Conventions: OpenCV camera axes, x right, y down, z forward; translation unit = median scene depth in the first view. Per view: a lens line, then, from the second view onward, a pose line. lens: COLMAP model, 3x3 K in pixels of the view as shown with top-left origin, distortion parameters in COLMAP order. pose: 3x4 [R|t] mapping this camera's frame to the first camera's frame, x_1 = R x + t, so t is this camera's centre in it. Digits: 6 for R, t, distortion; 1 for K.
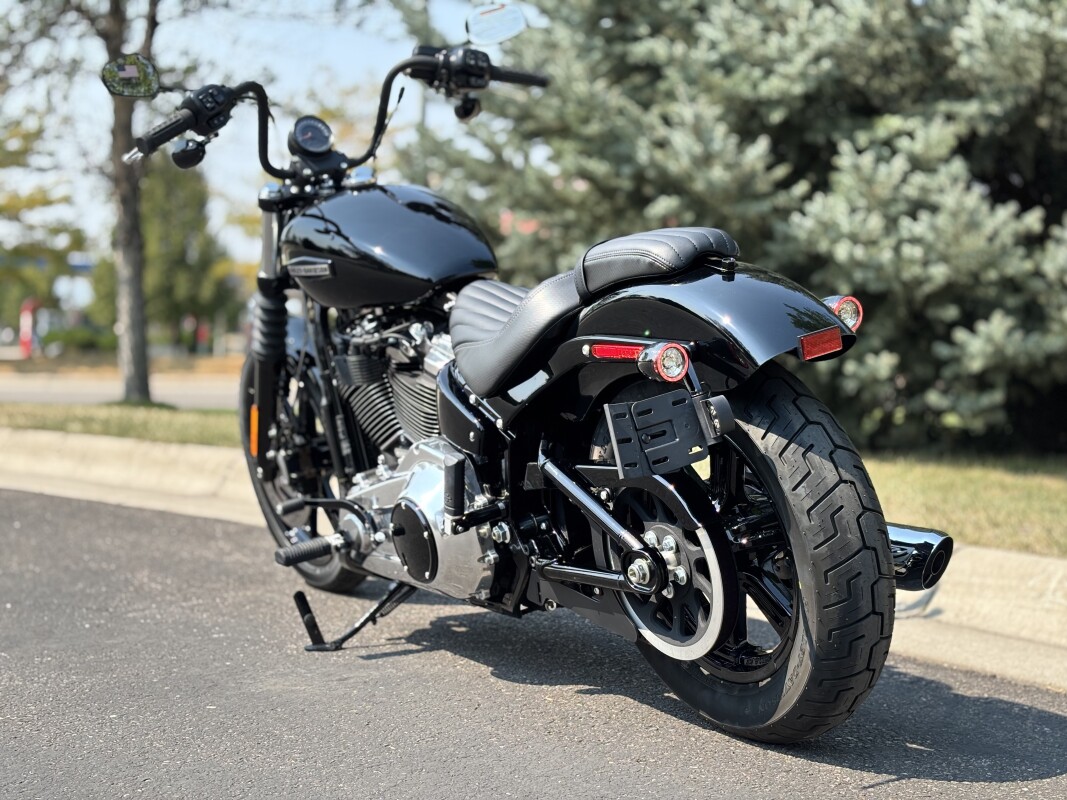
lens RADIAL K [[1619.7, 0, 532.9], [0, 1619.7, 401.6], [0, 0, 1]] dist [0.168905, 0.000000]
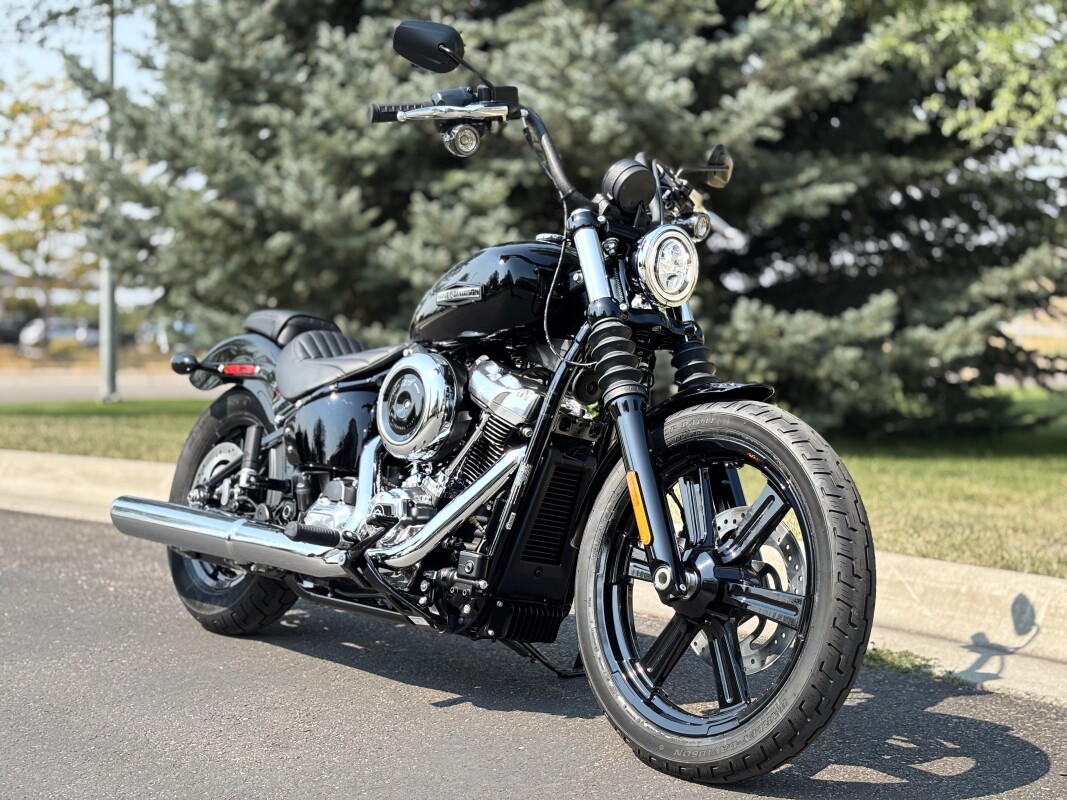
lens RADIAL K [[1619.7, 0, 527.3], [0, 1619.7, 398.6], [0, 0, 1]] dist [0.168905, 0.000000]
pose [[0.987090, -0.017401, 0.159216, 0.067084], [0.015532, 0.999795, 0.012972, -0.011858], [-0.159409, -0.010331, 0.987159, -0.268620]]
